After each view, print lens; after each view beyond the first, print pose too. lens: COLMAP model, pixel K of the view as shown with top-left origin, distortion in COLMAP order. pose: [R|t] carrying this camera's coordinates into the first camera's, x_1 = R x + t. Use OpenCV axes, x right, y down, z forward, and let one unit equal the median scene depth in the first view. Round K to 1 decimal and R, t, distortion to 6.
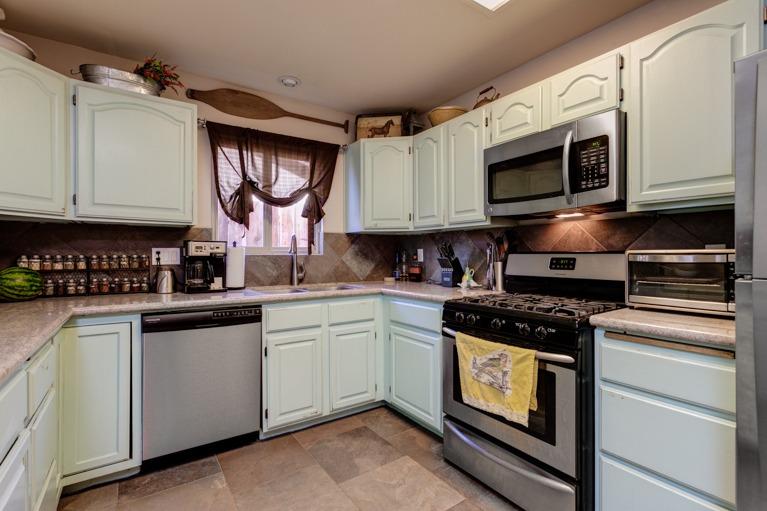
lens RADIAL K [[338.4, 0, 380.6], [0, 338.4, 264.4], [0, 0, 1]] dist [0.000470, 0.000481]
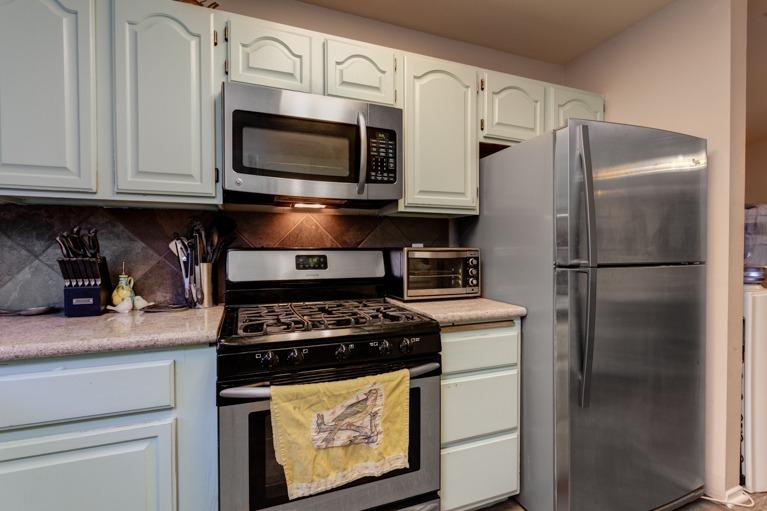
lens RADIAL K [[359.9, 0, 384.6], [0, 359.9, 256.9], [0, 0, 1]] dist [-0.001953, 0.000807]
pose [[0.250338, -0.015558, 0.968034, -0.275303], [0.026824, 0.999598, 0.009129, -0.017928], [-0.967787, 0.023682, 0.250655, 0.582048]]
